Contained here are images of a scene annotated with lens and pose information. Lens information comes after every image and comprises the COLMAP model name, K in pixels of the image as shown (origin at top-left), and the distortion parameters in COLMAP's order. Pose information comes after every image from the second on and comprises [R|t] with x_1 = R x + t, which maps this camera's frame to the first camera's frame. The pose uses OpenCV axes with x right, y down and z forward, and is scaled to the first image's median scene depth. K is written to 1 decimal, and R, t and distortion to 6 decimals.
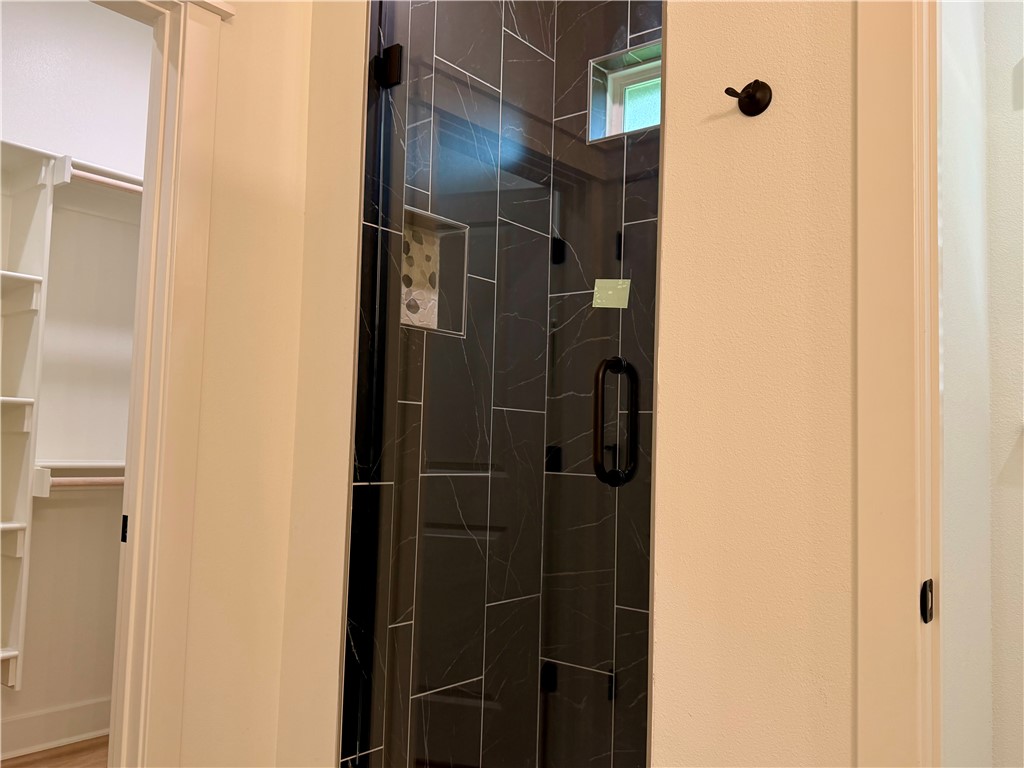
lens RADIAL K [[853.1, 0, 511.8], [0, 853.1, 380.8], [0, 0, 1]] dist [0.031399, -0.056323]
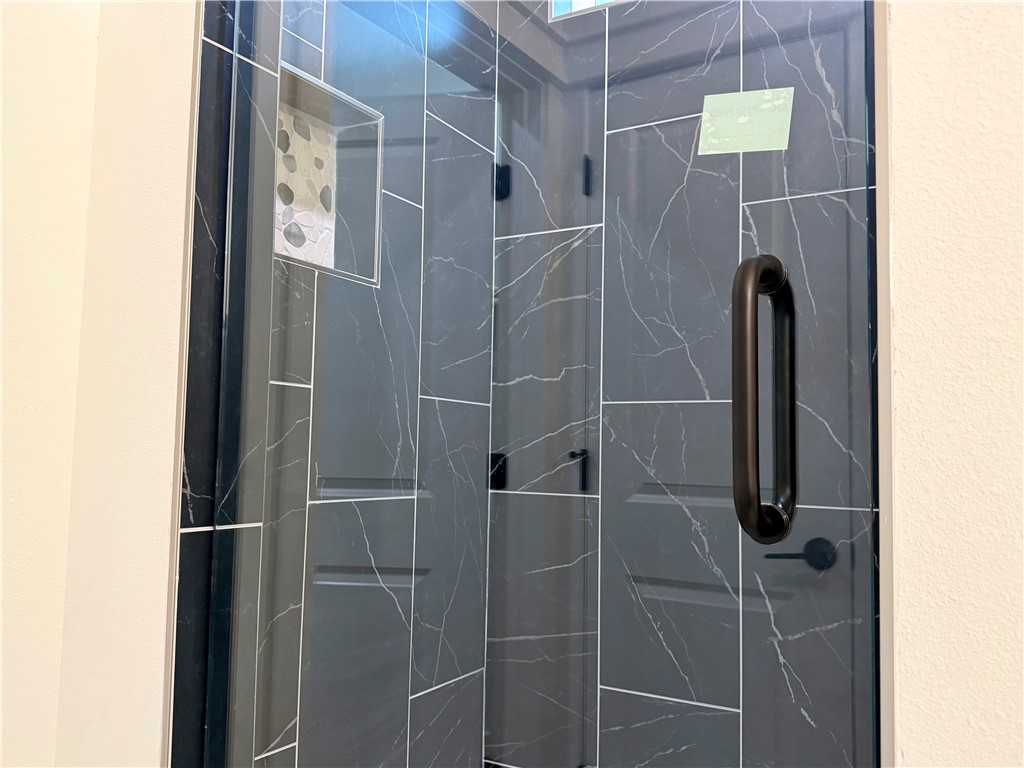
lens RADIAL K [[853.1, 0, 517.0], [0, 853.1, 393.0], [0, 0, 1]] dist [0.031399, -0.056323]
pose [[0.989356, -0.000395, 0.145514, -0.045853], [-0.000470, 0.999982, 0.005911, 0.026344], [-0.145514, -0.005917, 0.989339, 0.352197]]
